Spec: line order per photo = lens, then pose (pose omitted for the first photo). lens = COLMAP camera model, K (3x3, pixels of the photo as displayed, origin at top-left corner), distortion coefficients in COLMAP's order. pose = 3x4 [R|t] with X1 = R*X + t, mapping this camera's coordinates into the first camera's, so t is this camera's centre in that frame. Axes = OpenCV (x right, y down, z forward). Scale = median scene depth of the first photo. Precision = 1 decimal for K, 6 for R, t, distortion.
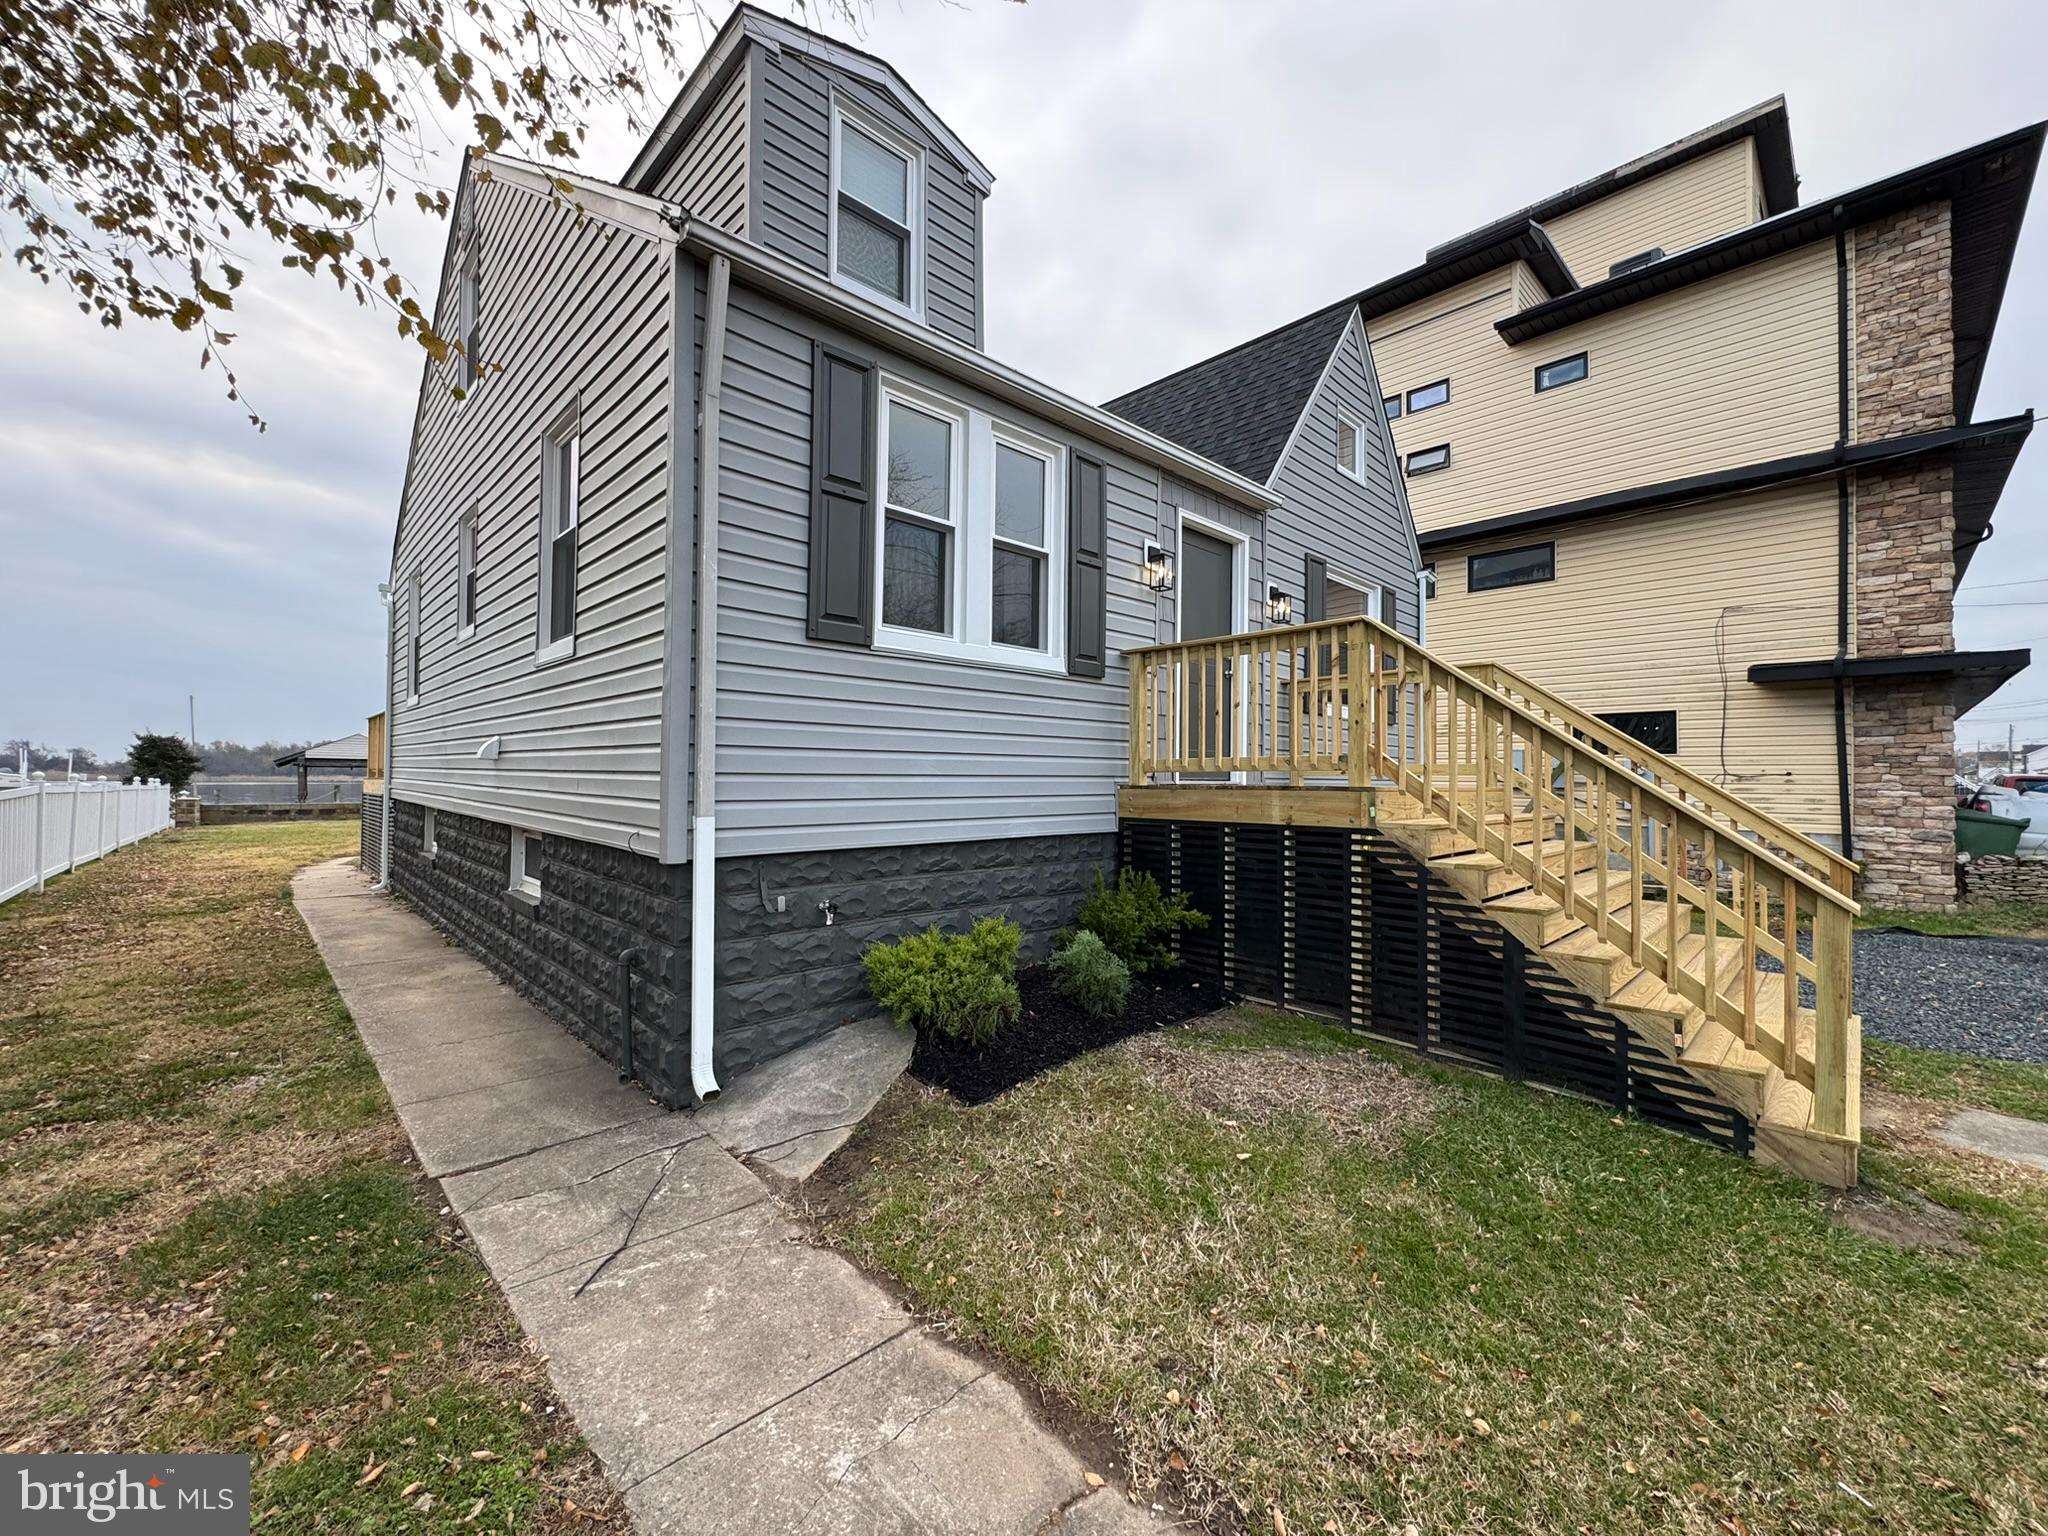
lens RADIAL K [[817.3, 0, 1023.6], [0, 817.3, 769.6], [0, 0, 1]] dist [-0.002358, 0.000459]
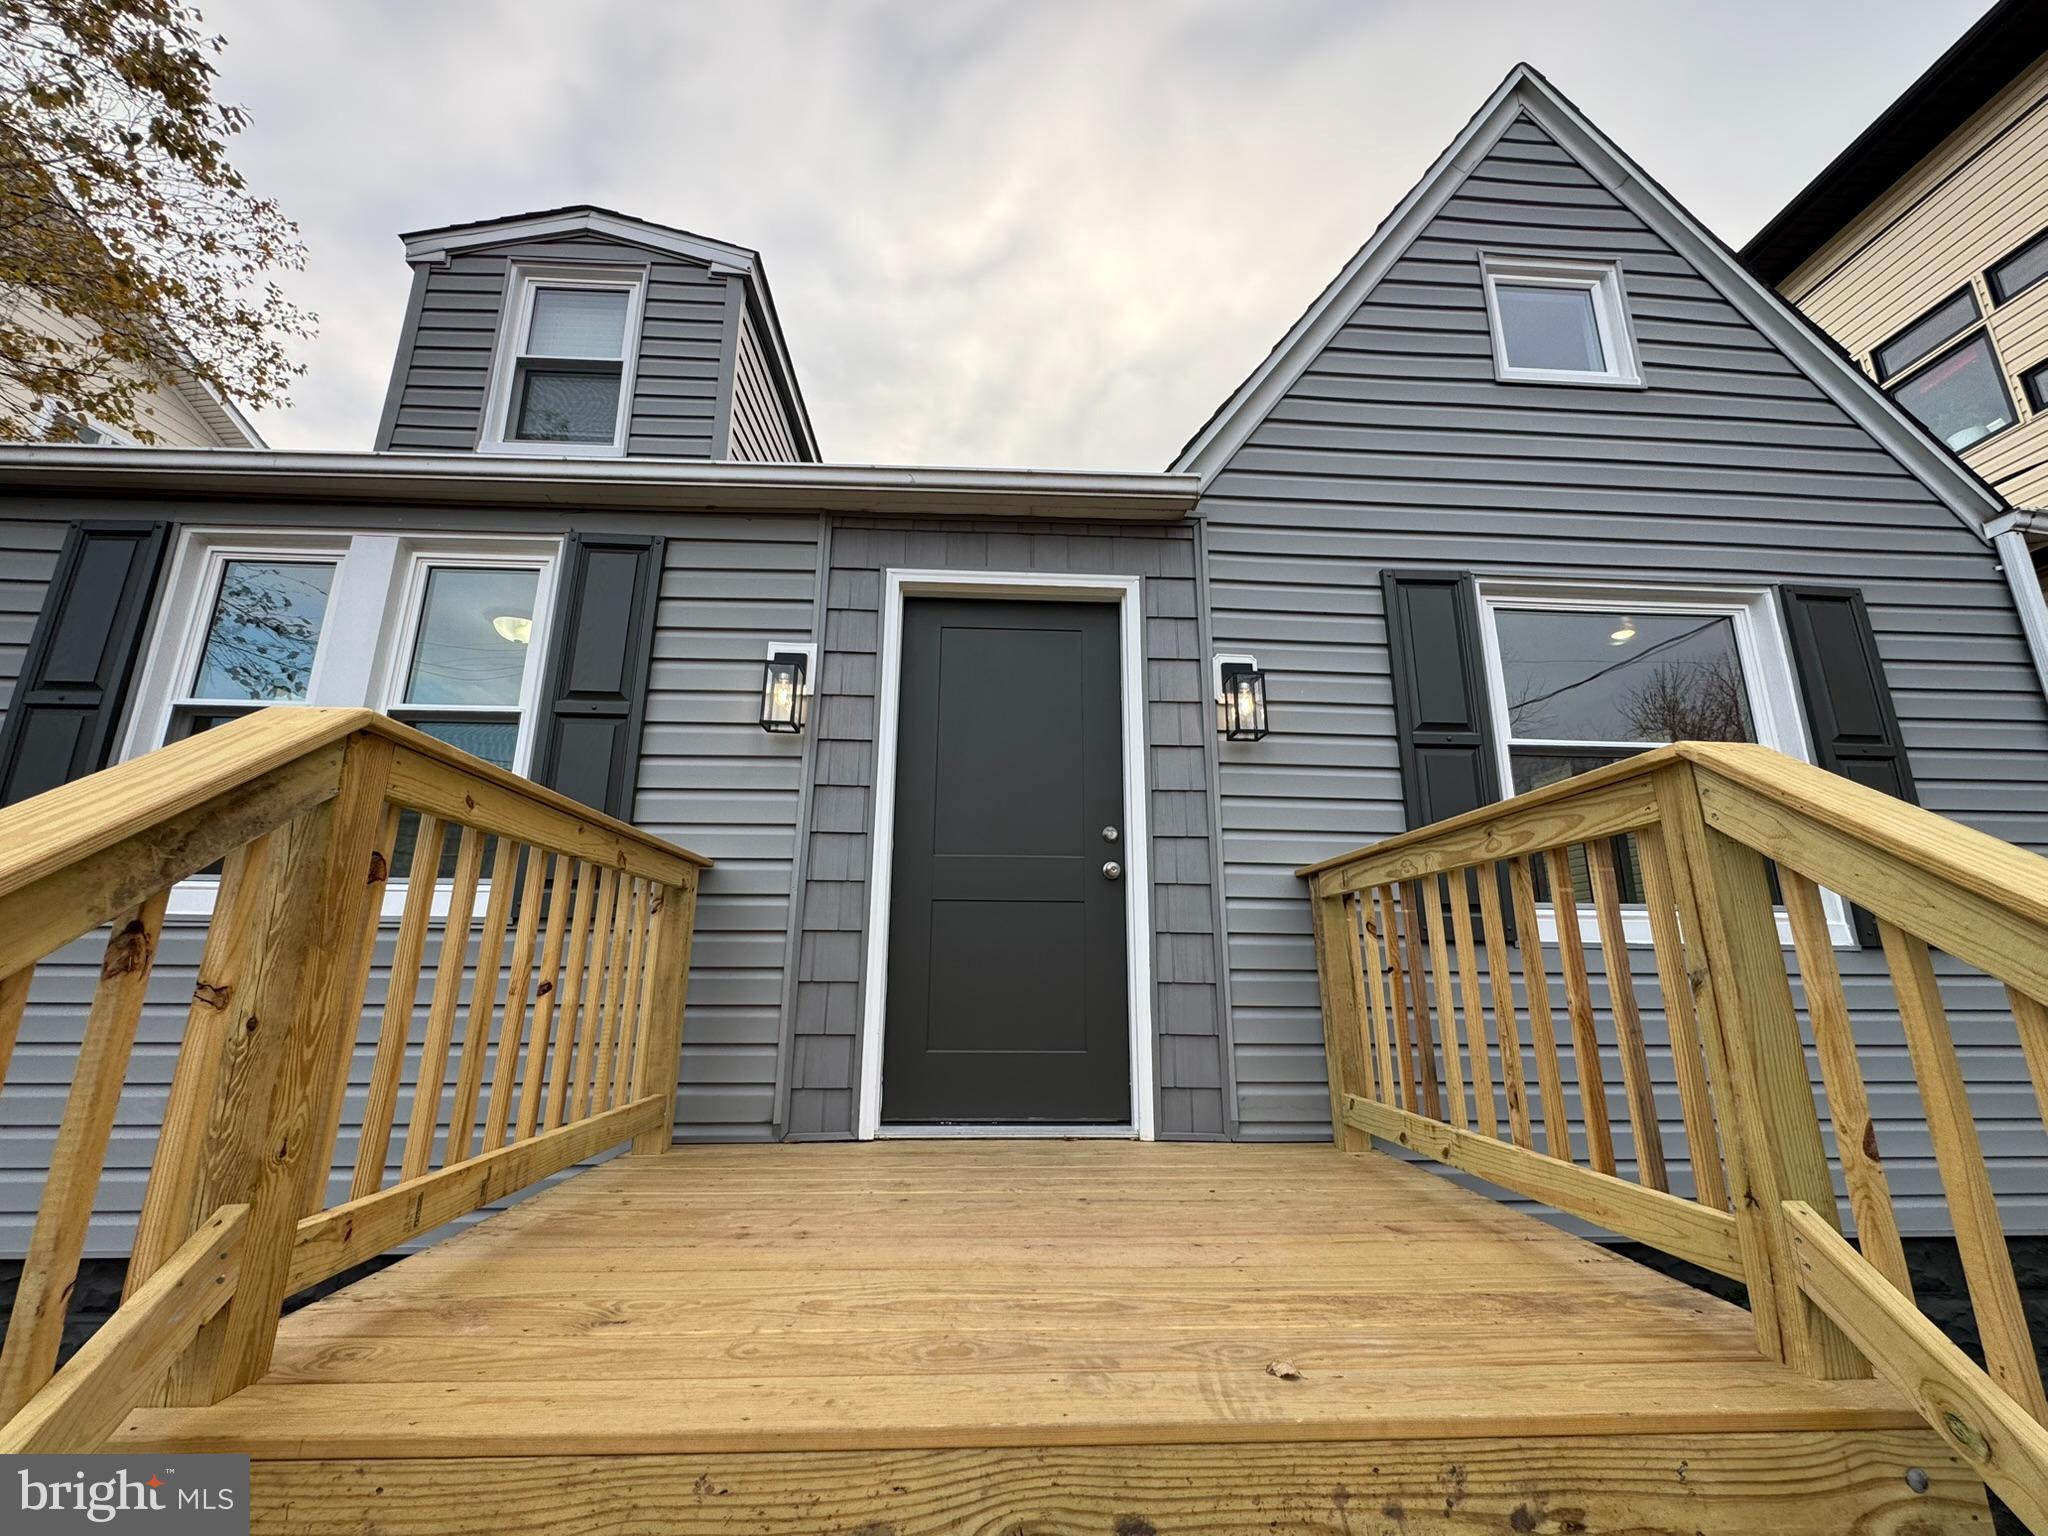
lens RADIAL K [[798.9, 0, 1021.4], [0, 798.9, 777.4], [0, 0, 1]] dist [-0.001121, -0.000075]
pose [[0.751867, -0.154400, -0.640981, 0.618646], [0.006651, 0.973919, -0.226797, -0.081611], [0.659281, 0.166258, 0.733285, 0.775582]]
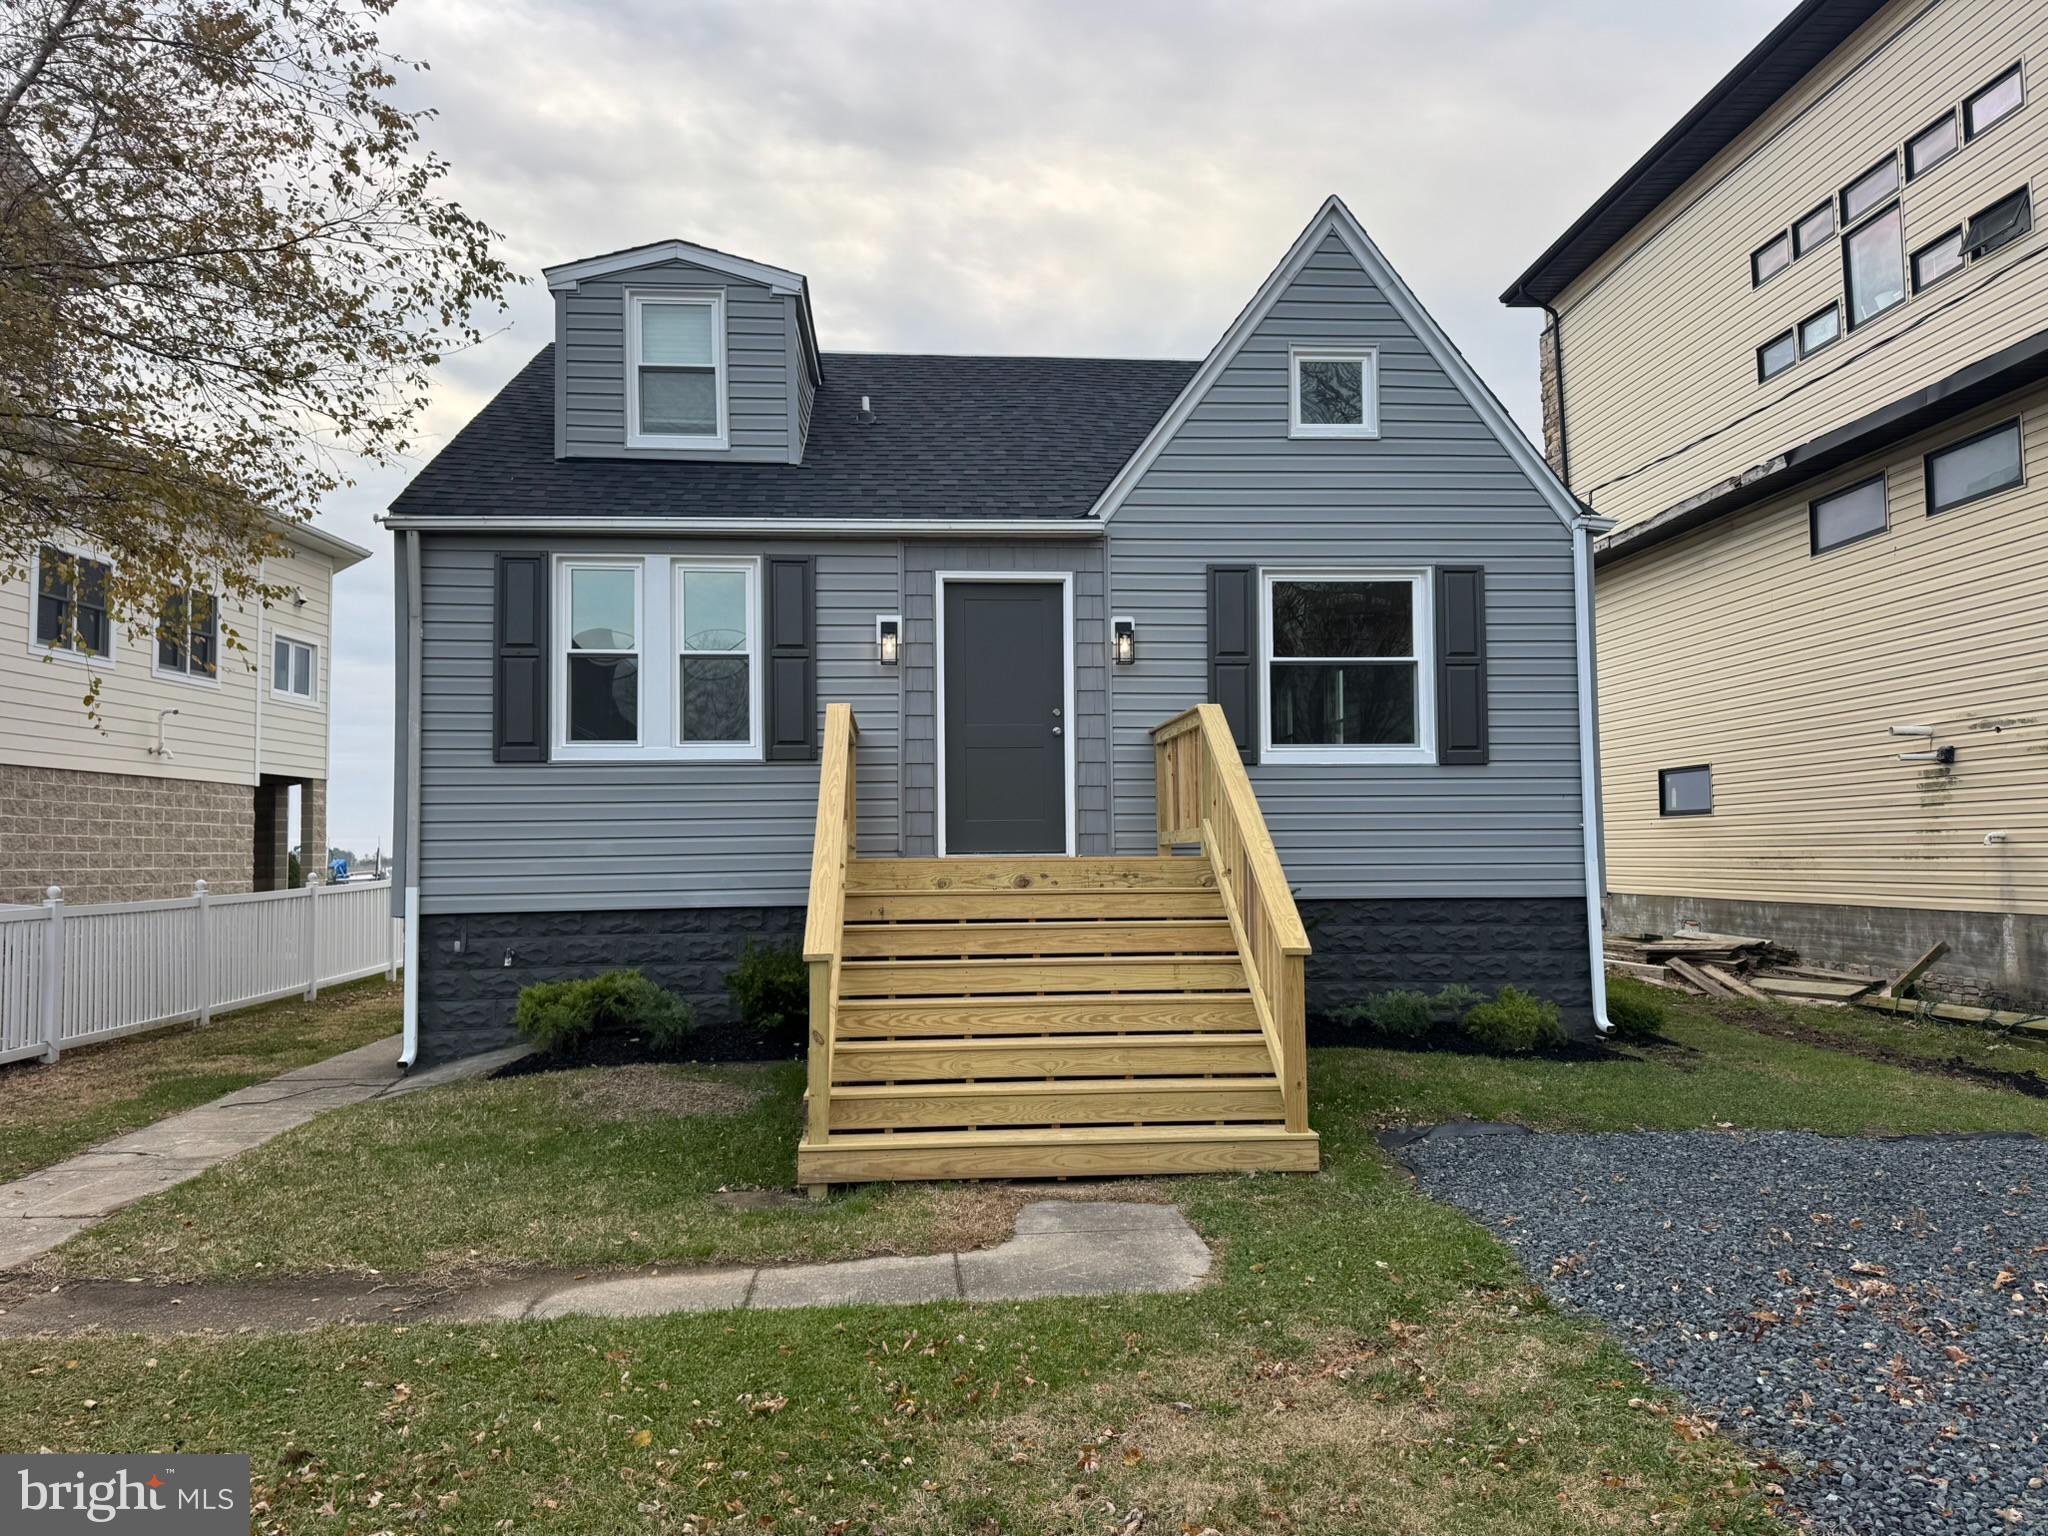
lens RADIAL K [[1489.5, 0, 1026.5], [0, 1489.5, 756.8], [0, 0, 1]] dist [0.093758, -0.093147]
pose [[0.774562, -0.059408, -0.629702, 1.506631], [0.024335, 0.997641, -0.064187, 0.015536], [0.632029, 0.034393, 0.774181, -0.315730]]
